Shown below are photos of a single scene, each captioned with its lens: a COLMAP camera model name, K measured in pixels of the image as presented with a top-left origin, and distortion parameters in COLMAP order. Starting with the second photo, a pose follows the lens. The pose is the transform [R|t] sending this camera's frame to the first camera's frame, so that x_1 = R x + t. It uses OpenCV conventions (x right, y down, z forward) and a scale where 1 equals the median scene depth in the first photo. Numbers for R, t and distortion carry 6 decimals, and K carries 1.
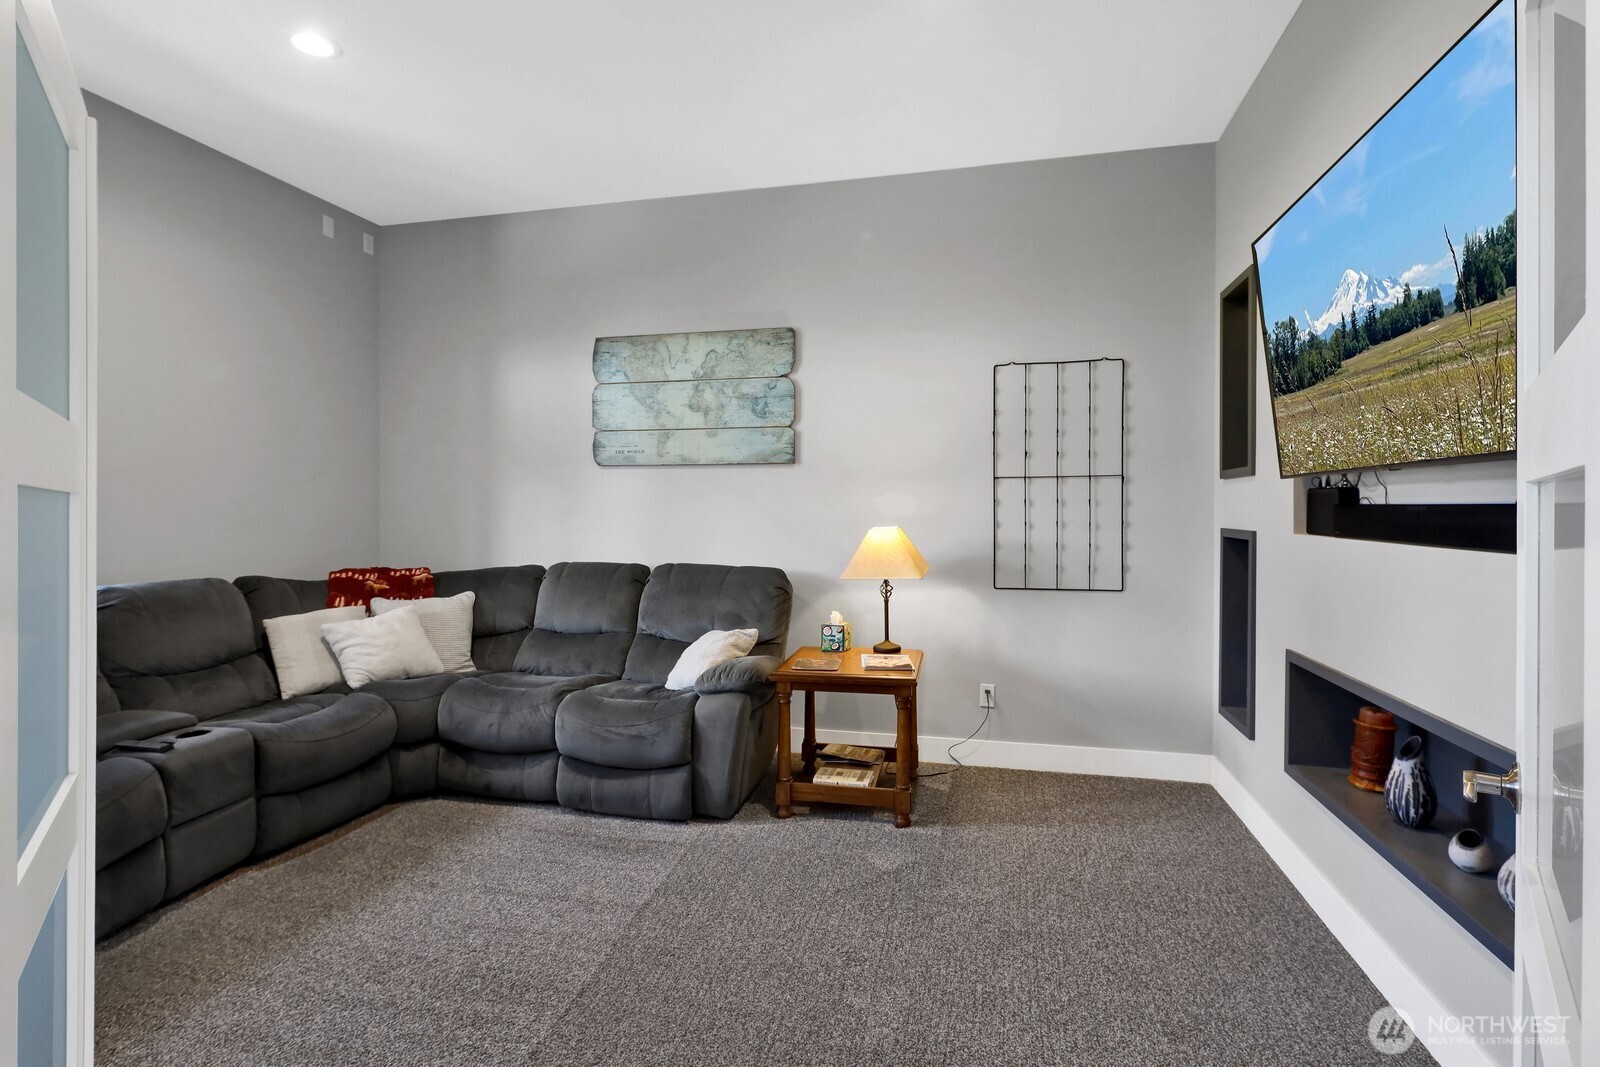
lens RADIAL K [[794.2, 0, 806.2], [0, 794.2, 534.2], [0, 0, 1]] dist [0.011130, -0.005792]
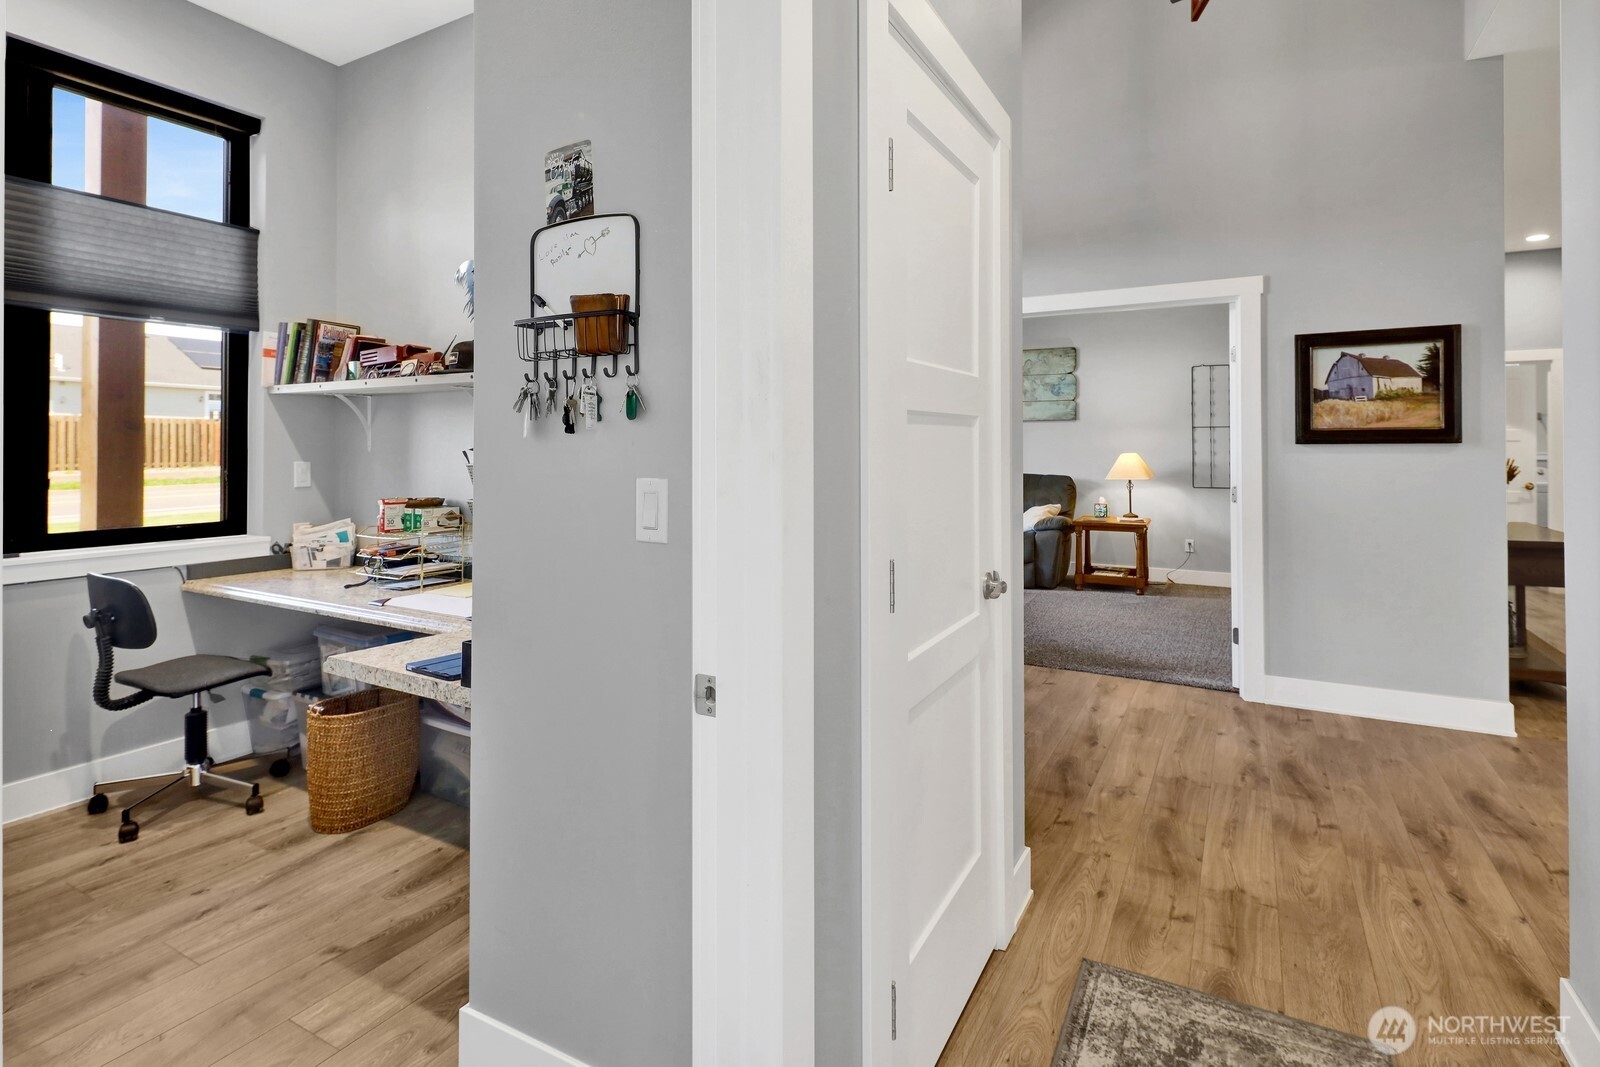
lens RADIAL K [[794.2, 0, 794.3], [0, 794.2, 449.8], [0, 0, 1]] dist [0.011130, -0.005792]
pose [[0.959151, -0.000952, -0.282893, -0.128303], [-0.004356, 0.999826, -0.018134, 0.018974], [0.282861, 0.018625, 0.958980, -1.037950]]
